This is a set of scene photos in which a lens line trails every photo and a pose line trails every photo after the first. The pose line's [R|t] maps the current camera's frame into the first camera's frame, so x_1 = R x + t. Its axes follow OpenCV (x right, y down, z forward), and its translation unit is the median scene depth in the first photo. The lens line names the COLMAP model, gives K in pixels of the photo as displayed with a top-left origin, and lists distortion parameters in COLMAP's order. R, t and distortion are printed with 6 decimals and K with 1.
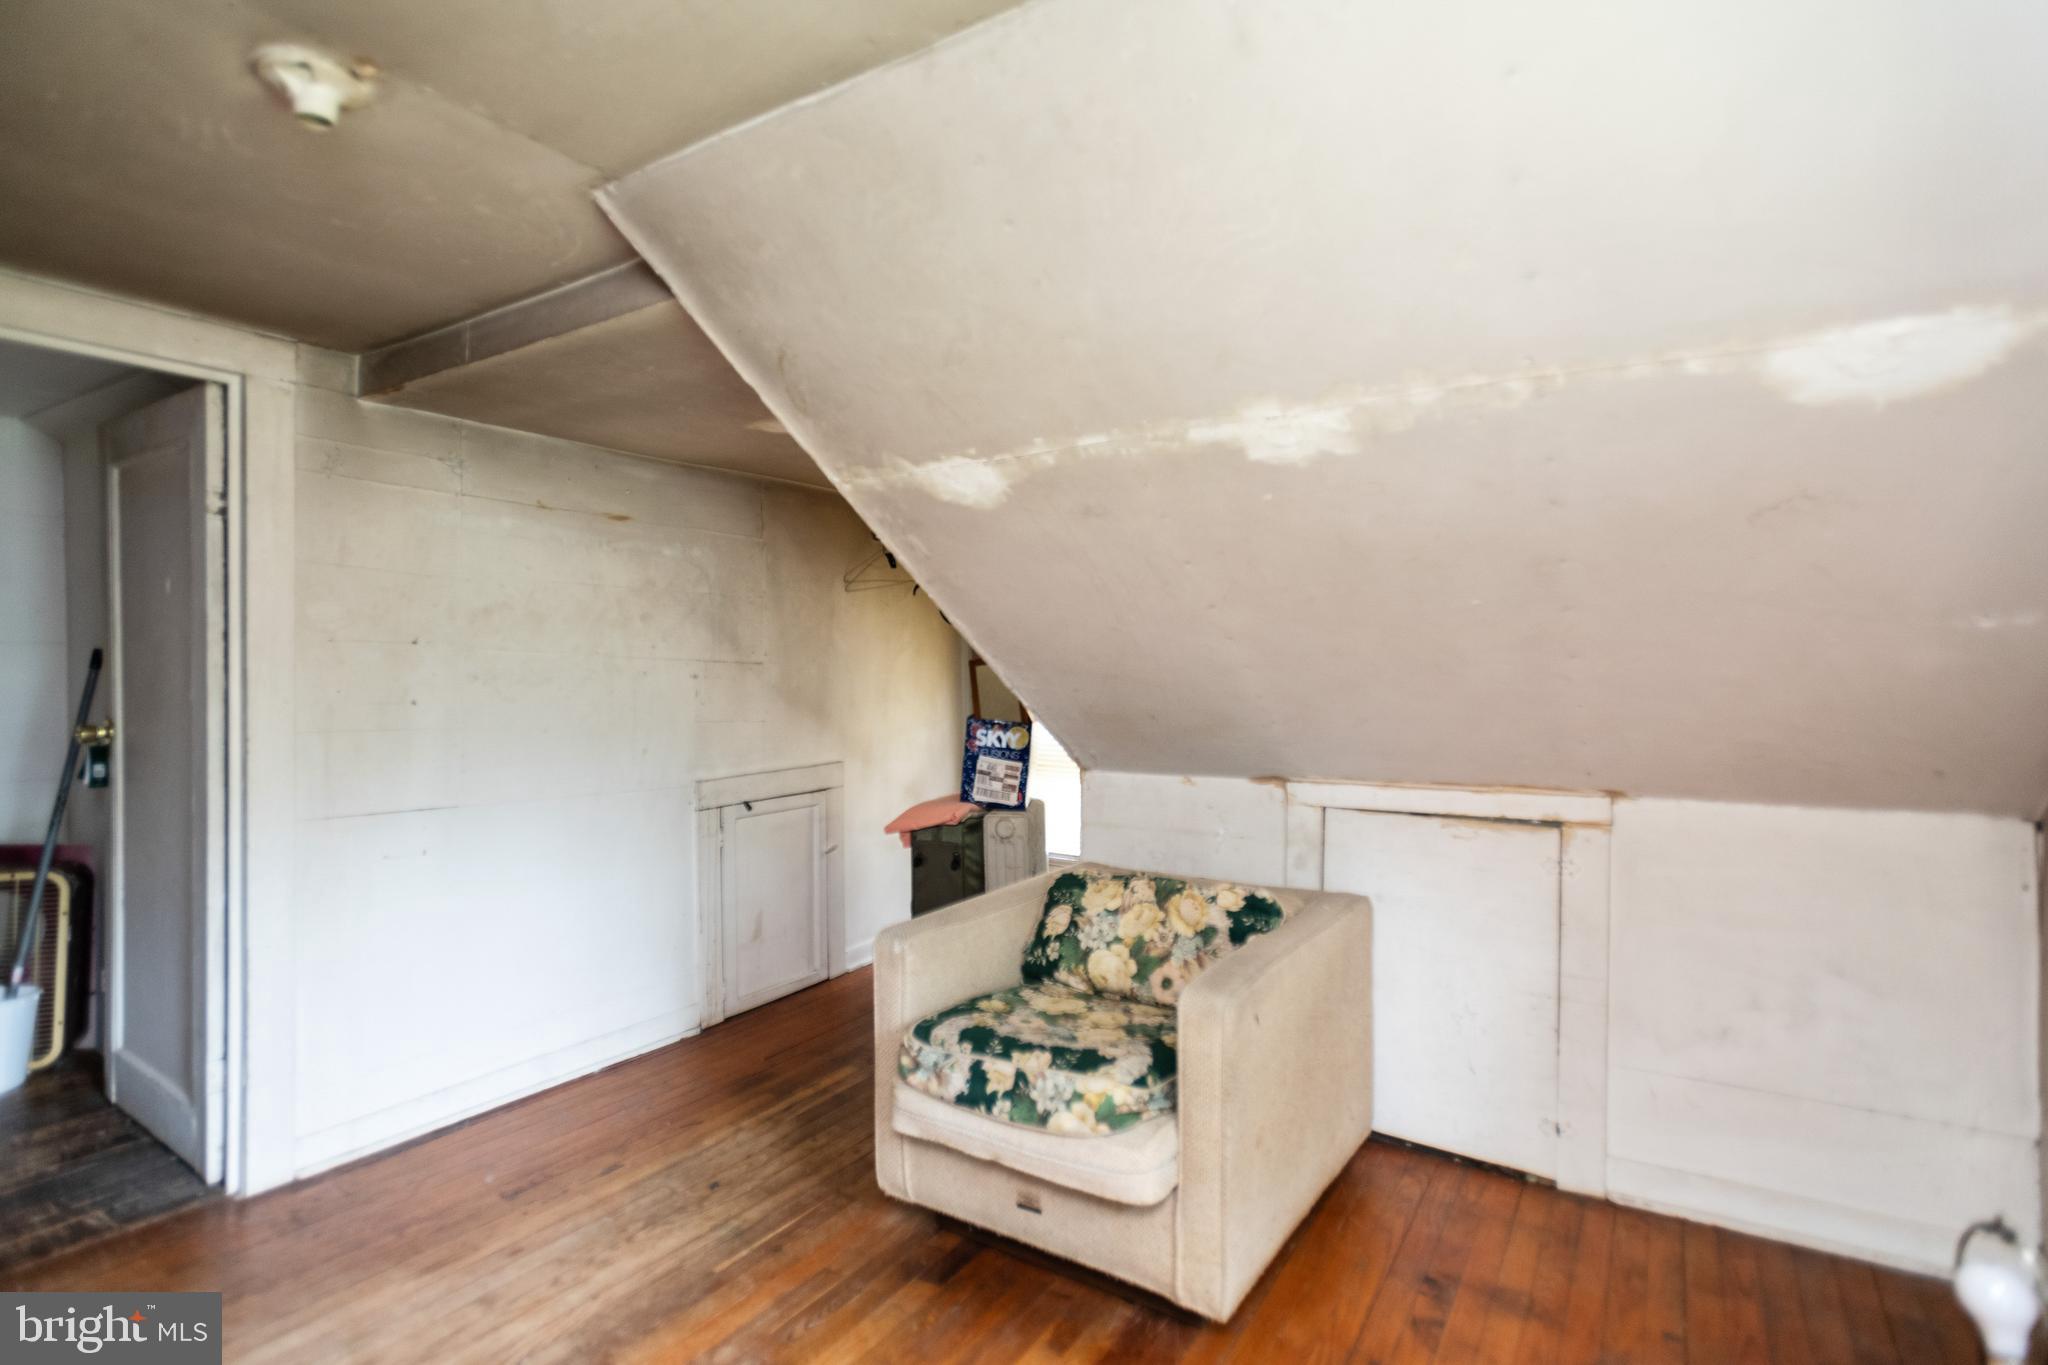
lens RADIAL K [[1002.7, 0, 1009.2], [0, 1002.7, 675.6], [0, 0, 1]] dist [-0.002518, -0.000260]
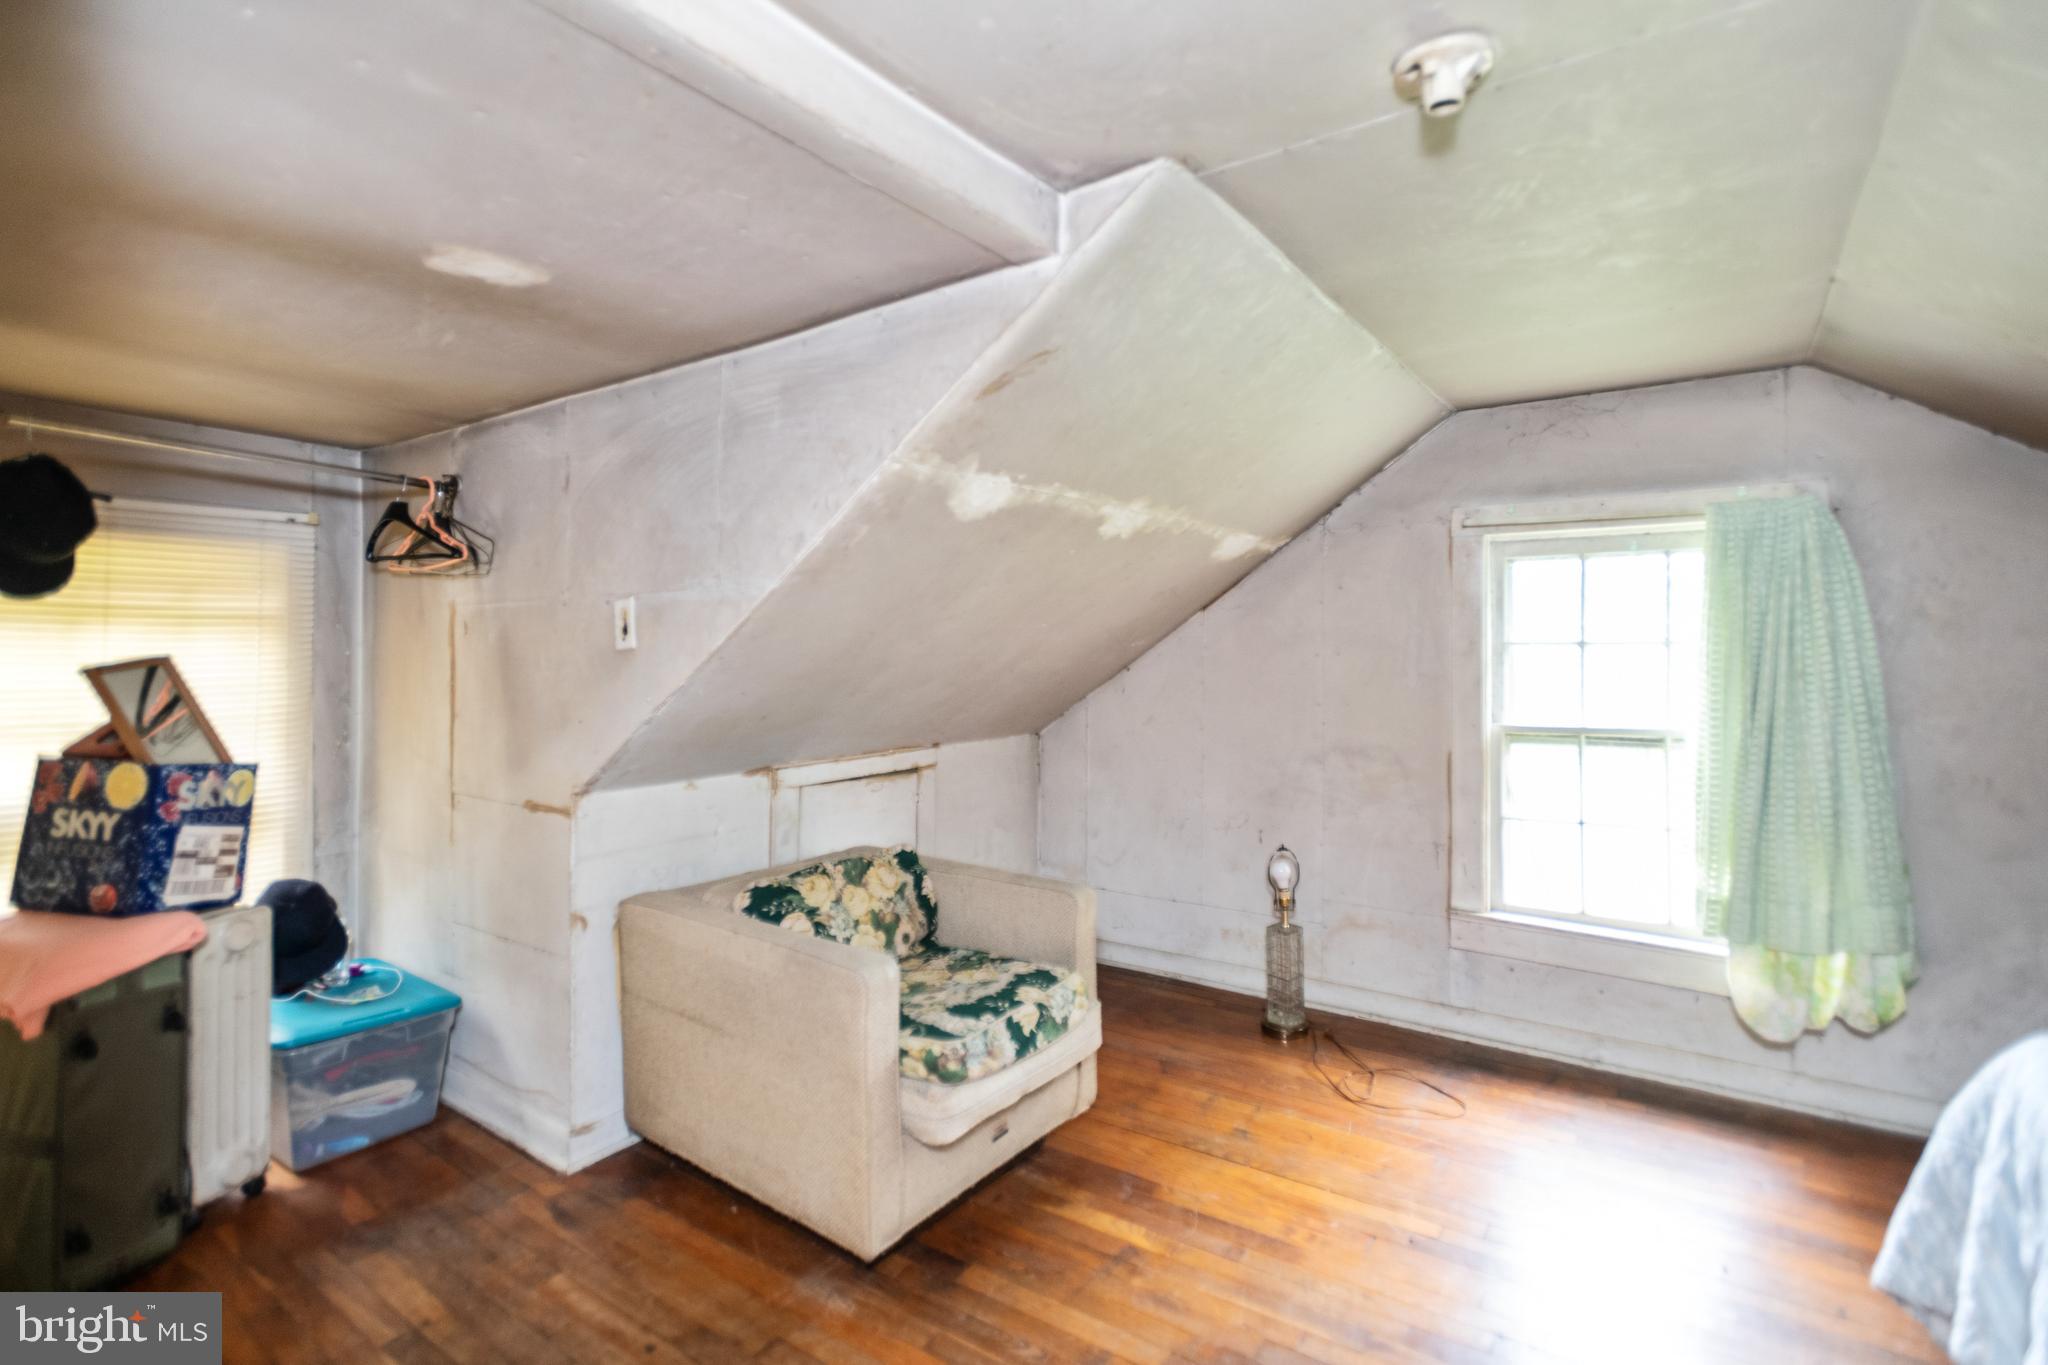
lens RADIAL K [[1002.7, 0, 1009.2], [0, 1002.7, 675.6], [0, 0, 1]] dist [-0.002518, -0.000260]
pose [[0.029054, -0.012921, 0.999494, -0.932023], [0.018360, 0.999755, 0.012390, -0.010033], [-0.999409, 0.017991, 0.029284, 0.781749]]
